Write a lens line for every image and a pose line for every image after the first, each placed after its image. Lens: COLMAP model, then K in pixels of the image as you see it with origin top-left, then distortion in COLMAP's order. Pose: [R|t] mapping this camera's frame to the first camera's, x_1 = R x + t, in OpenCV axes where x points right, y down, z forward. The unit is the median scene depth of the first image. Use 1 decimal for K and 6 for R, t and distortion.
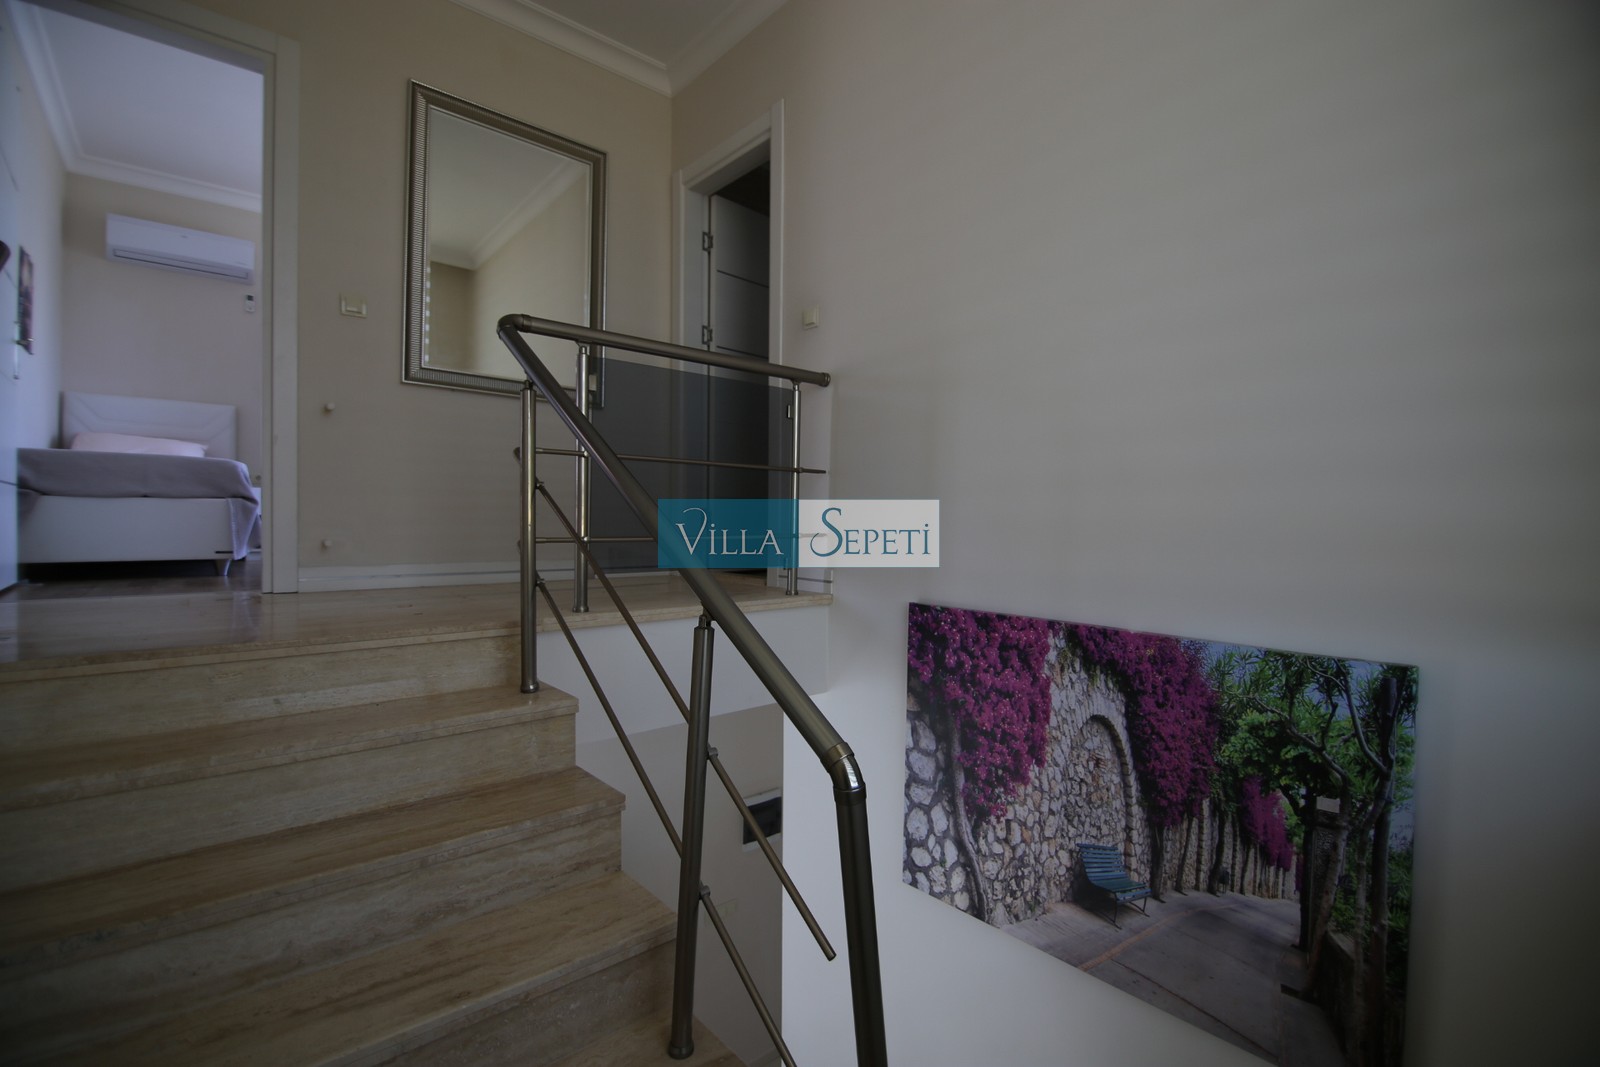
lens RADIAL K [[714.5, 0, 800.3], [0, 714.5, 535.4], [0, 0, 1]] dist [-0.005872, -0.008476]
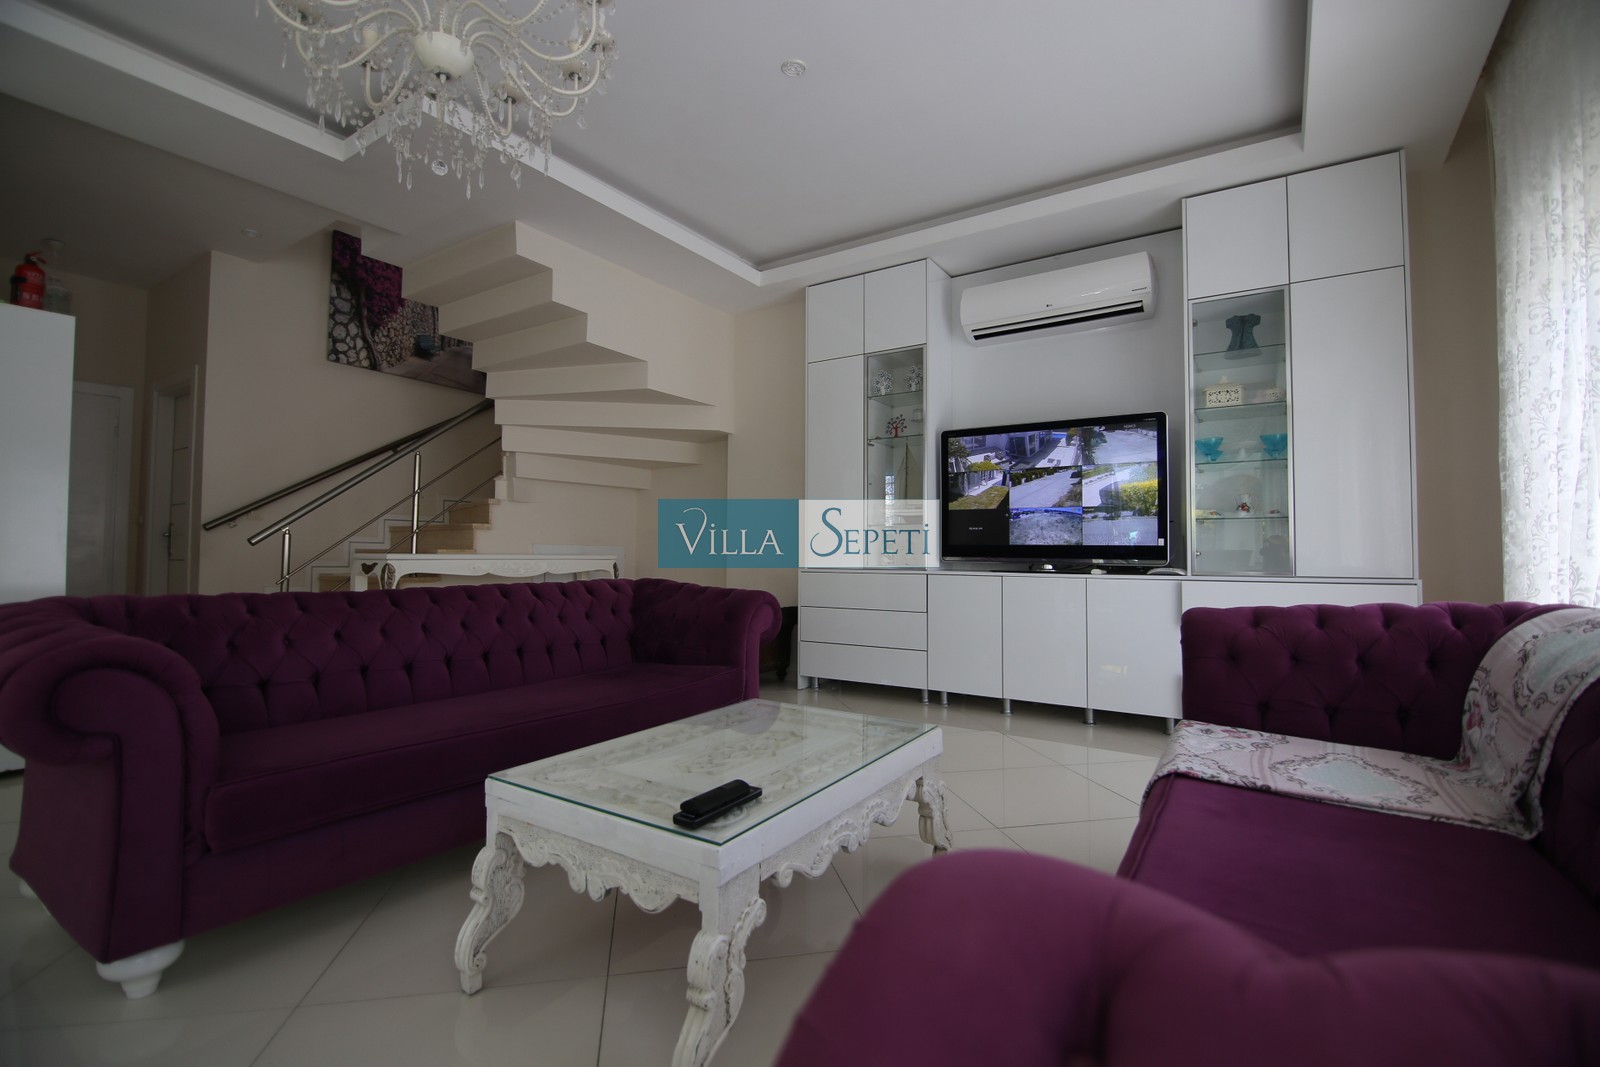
lens RADIAL K [[714.5, 0, 800.9], [0, 714.5, 531.5], [0, 0, 1]] dist [-0.005872, -0.008476]
pose [[-0.276168, 0.023240, 0.960828, -2.372679], [0.006199, 0.999730, -0.022399, 1.112141], [-0.961089, -0.000230, -0.276238, 0.265823]]
